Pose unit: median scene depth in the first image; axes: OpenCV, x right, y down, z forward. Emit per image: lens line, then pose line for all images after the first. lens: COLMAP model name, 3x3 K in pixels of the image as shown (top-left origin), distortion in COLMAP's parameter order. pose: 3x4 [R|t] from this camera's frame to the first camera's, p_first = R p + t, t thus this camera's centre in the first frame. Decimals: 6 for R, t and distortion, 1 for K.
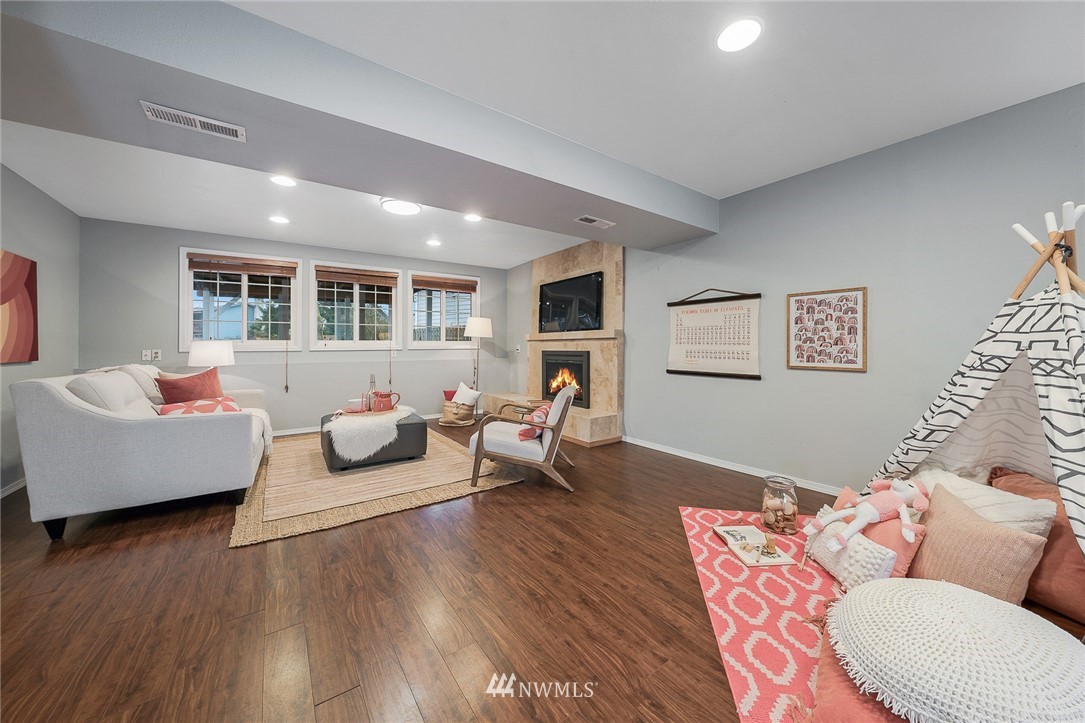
lens RADIAL K [[380.9, 0, 546.1], [0, 380.9, 343.1], [0, 0, 1]] dist [-0.014752, 0.000515]
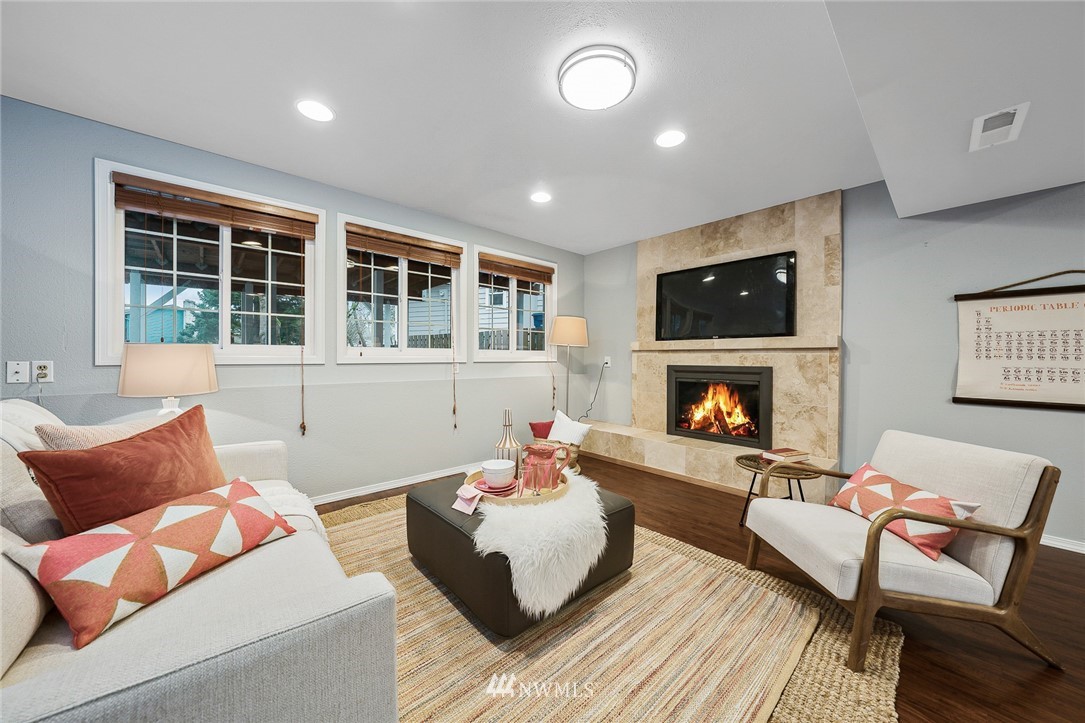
lens RADIAL K [[380.9, 0, 549.6], [0, 380.9, 361.0], [0, 0, 1]] dist [-0.014752, 0.000515]
pose [[0.992991, 0.007782, 0.117931, -0.367511], [-0.009640, 0.999838, 0.015190, 0.003544], [-0.117794, -0.016220, 0.992906, 0.368045]]
